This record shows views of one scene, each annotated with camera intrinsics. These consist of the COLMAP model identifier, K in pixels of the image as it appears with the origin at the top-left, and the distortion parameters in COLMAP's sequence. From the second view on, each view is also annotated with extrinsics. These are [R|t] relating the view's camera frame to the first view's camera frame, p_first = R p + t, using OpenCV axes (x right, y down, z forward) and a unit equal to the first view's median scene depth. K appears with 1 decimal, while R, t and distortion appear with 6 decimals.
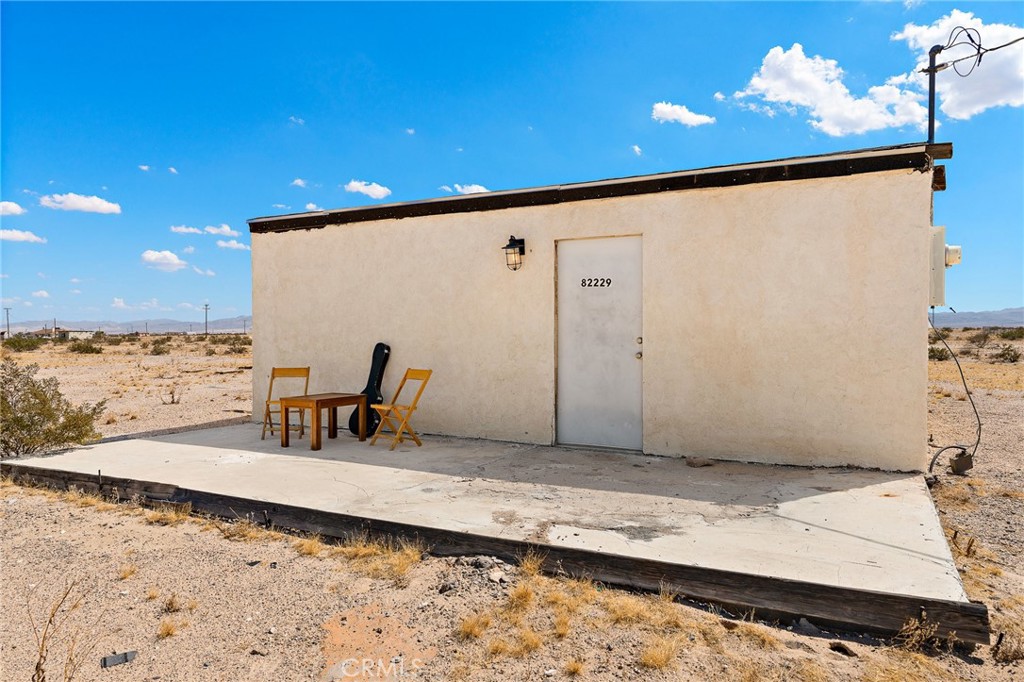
lens RADIAL K [[701.3, 0, 499.2], [0, 701.3, 342.2], [0, 0, 1]] dist [0.003695, 0.001473]
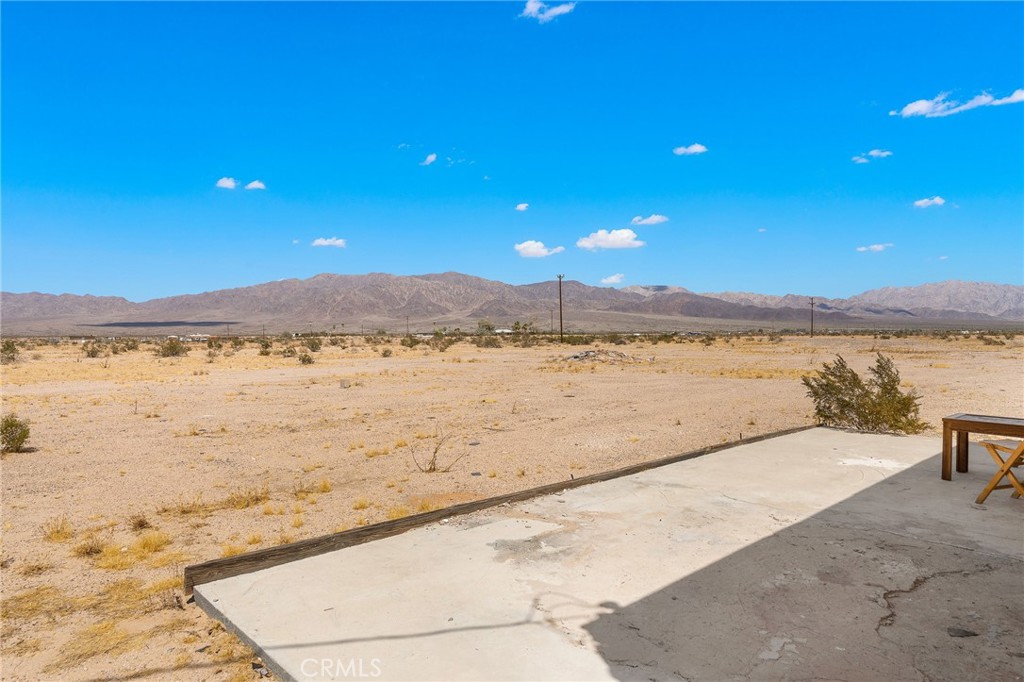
lens RADIAL K [[633.7, 0, 498.8], [0, 633.7, 338.9], [0, 0, 1]] dist [0.001690, 0.001901]
pose [[-0.339050, 0.015740, -0.940637, 0.600706], [-0.004994, 0.999816, 0.018530, -0.022969], [0.940755, 0.010980, -0.338909, 0.731266]]
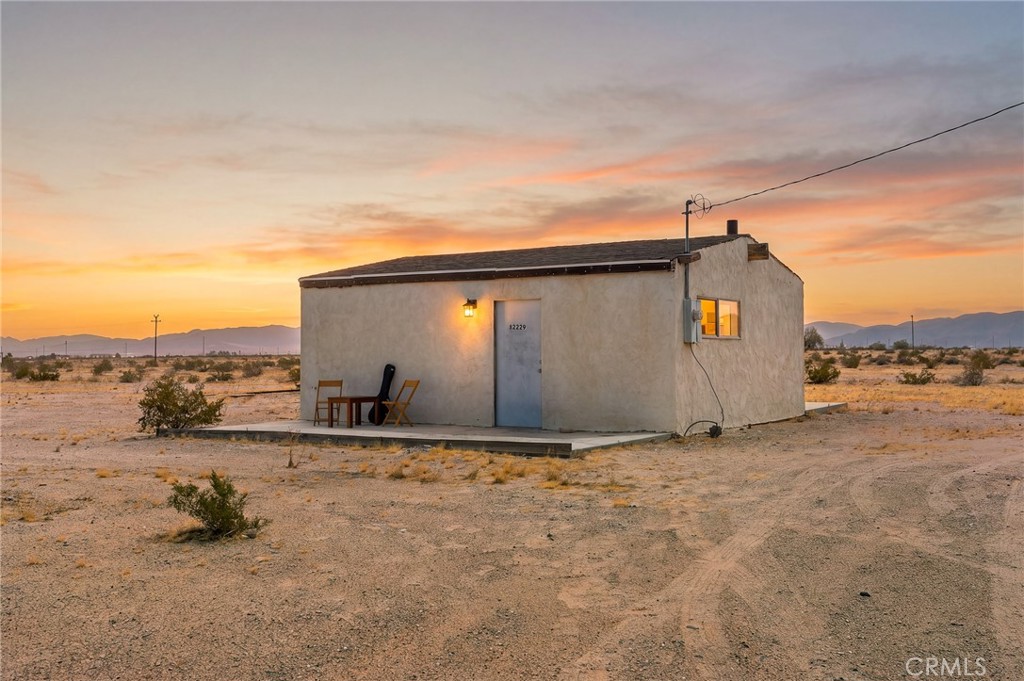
lens RADIAL K [[1019.4, 0, 510.5], [0, 1019.4, 335.1], [0, 0, 1]] dist [-0.008412, -0.000614]
pose [[0.998290, -0.004008, -0.058318, 0.254889], [0.002163, 0.999496, -0.031668, 0.009791], [0.058416, 0.031488, 0.997796, -1.358961]]
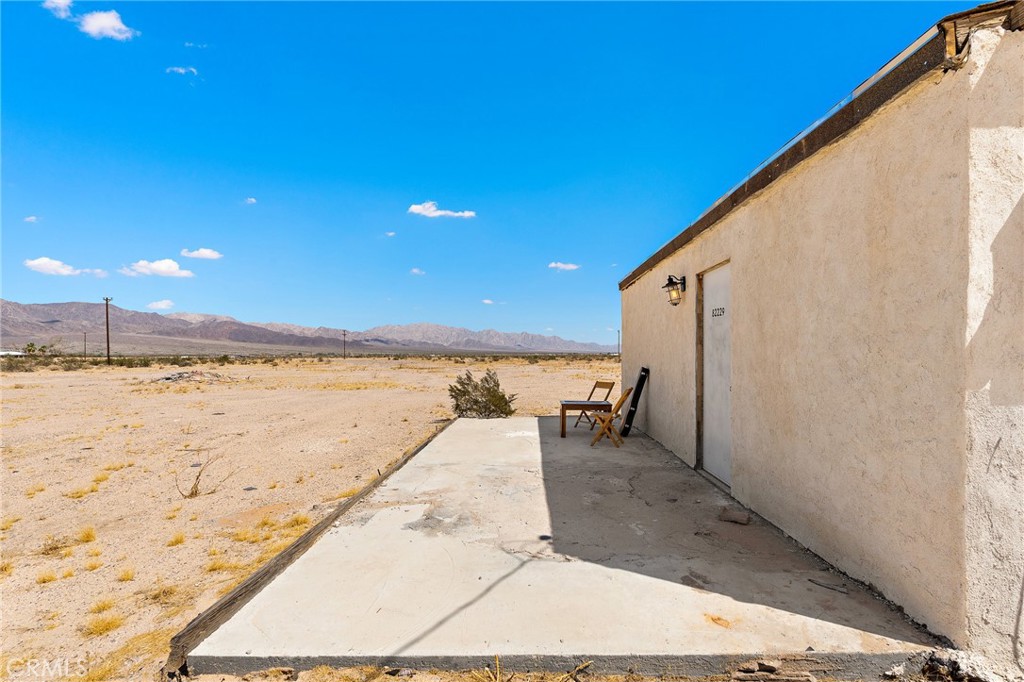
lens RADIAL K [[486.1, 0, 516.1], [0, 486.1, 353.0], [0, 0, 1]] dist [-0.000894, -0.000264]
pose [[0.453934, 0.001734, -0.891034, 0.601866], [-0.011533, 0.999926, -0.003929, -0.020691], [0.890961, 0.012059, 0.453920, 0.424981]]
